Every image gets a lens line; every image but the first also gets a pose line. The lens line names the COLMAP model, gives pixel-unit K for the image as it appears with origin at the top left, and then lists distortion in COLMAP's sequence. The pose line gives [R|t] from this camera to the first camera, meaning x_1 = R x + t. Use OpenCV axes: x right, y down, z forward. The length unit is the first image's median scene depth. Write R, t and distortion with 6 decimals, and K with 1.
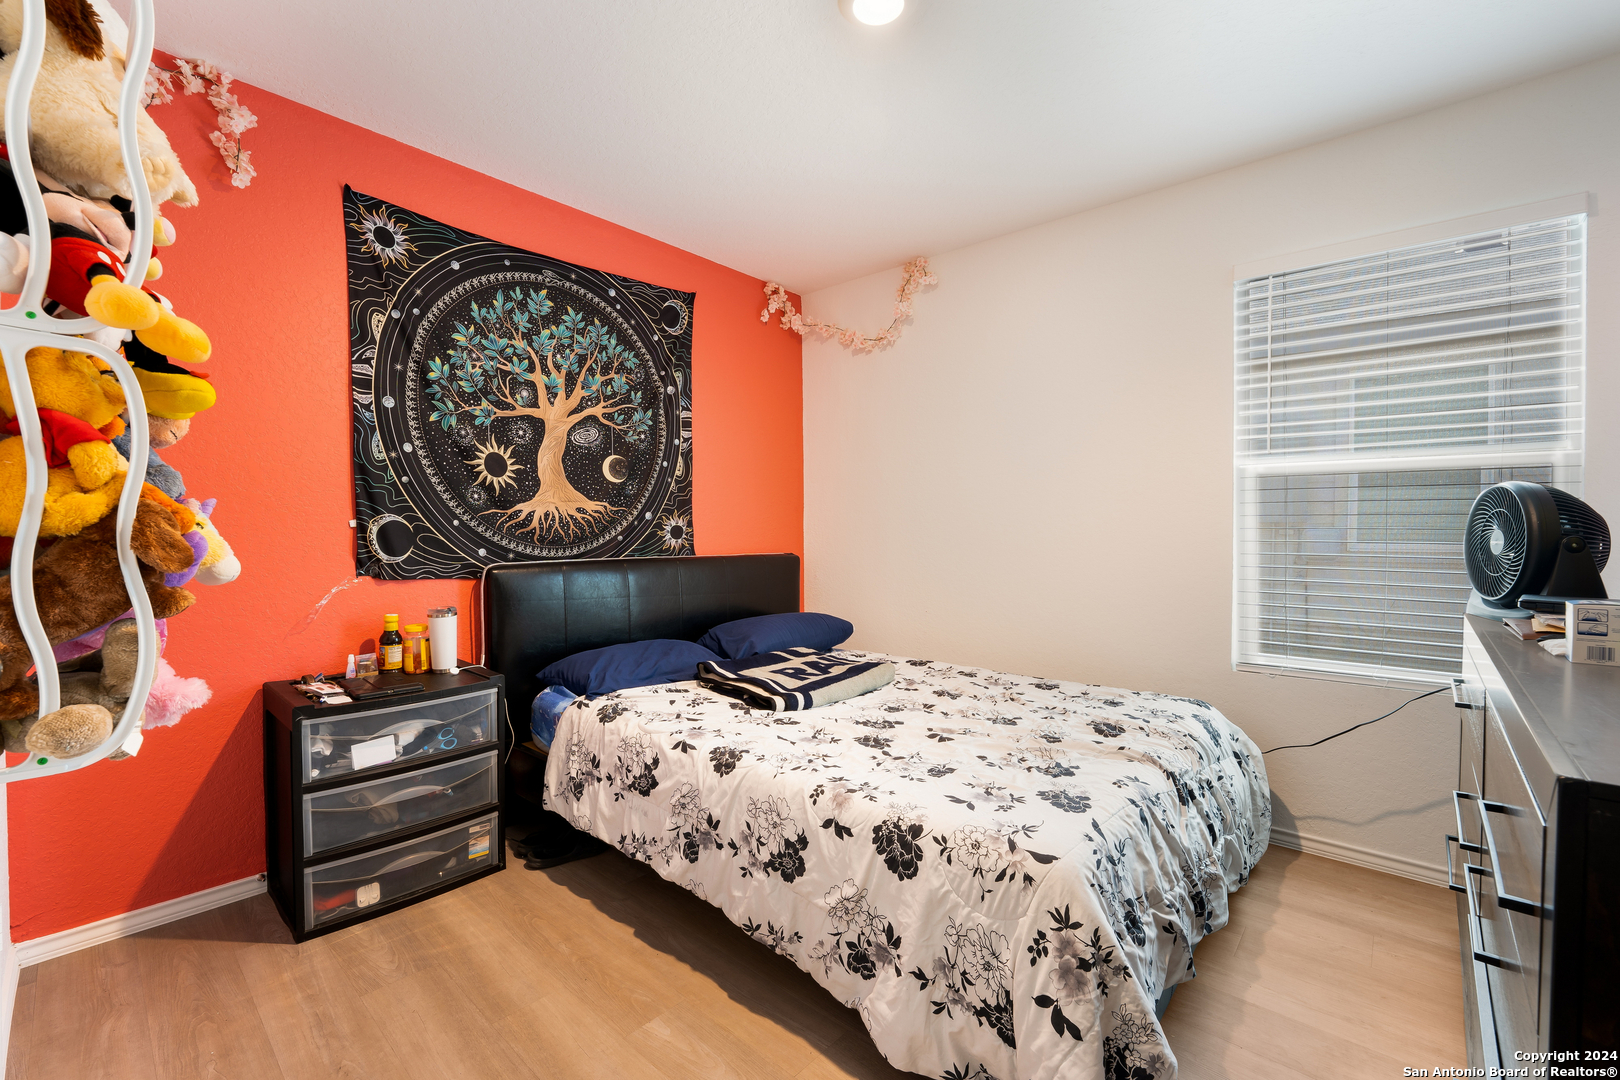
lens RADIAL K [[666.0, 0, 793.5], [0, 666.0, 545.1], [0, 0, 1]] dist [-0.002295, -0.000347]
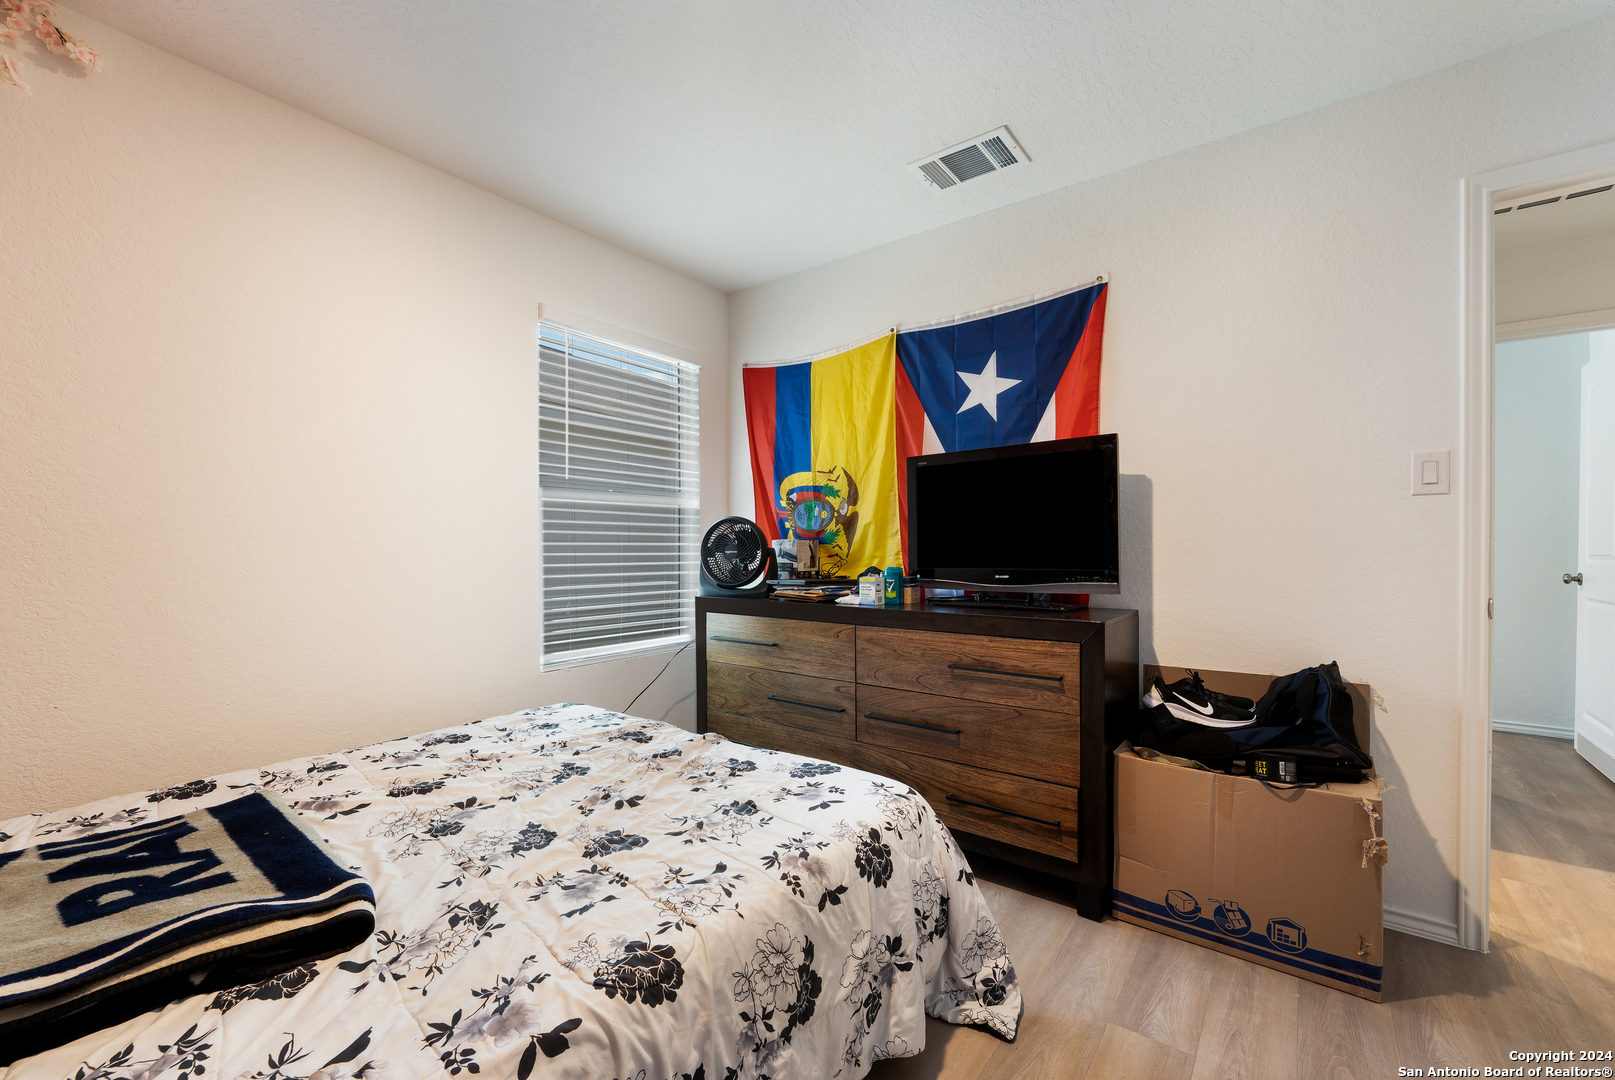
lens RADIAL K [[664.0, 0, 791.0], [0, 664.0, 545.1], [0, 0, 1]] dist [-0.002295, -0.000347]
pose [[-0.073762, 0.000251, 0.997276, -0.676689], [0.023334, 0.999727, 0.001474, -0.022068], [-0.997003, 0.023379, -0.073747, 0.965983]]
